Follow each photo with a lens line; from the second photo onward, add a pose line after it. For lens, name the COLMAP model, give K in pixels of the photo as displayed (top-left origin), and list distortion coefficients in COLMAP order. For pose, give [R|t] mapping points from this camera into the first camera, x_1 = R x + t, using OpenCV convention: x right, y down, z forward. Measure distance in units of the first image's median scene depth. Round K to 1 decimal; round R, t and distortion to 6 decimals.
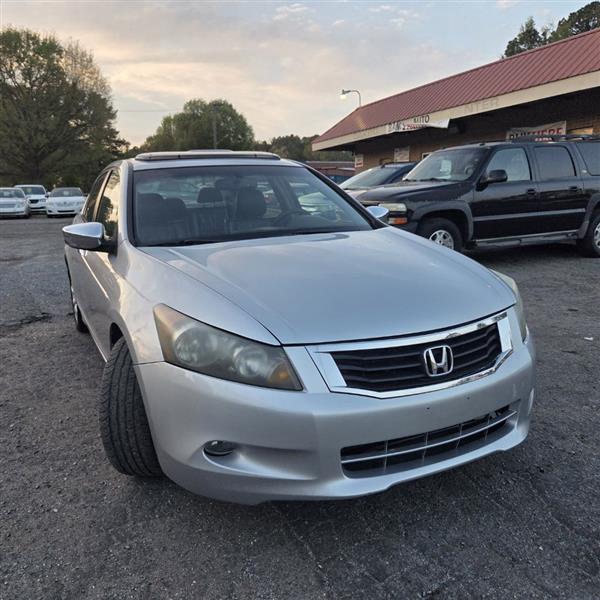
lens RADIAL K [[536.4, 0, 294.4], [0, 536.4, 296.8], [0, 0, 1]] dist [0.083978, -0.087712]
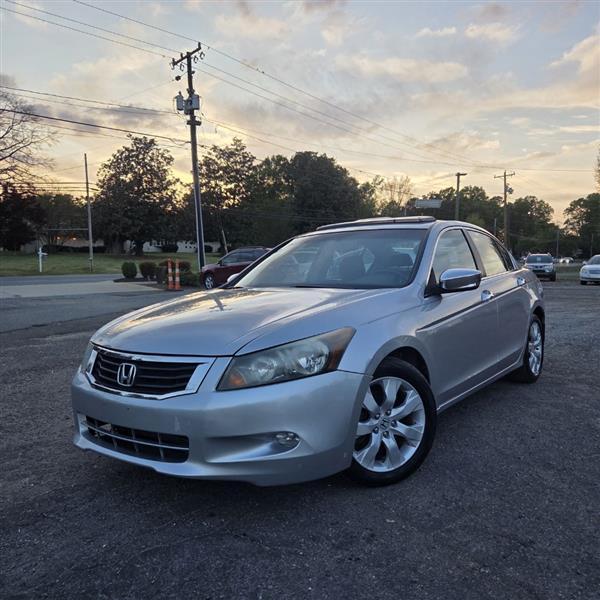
lens RADIAL K [[535.2, 0, 307.8], [0, 535.2, 300.5], [0, 0, 1]] dist [0.080351, -0.072643]
pose [[0.461205, 0.075431, -0.884082, 0.364971], [-0.176213, 0.984320, -0.007943, -0.028695], [0.869620, 0.159450, 0.467265, 0.164886]]
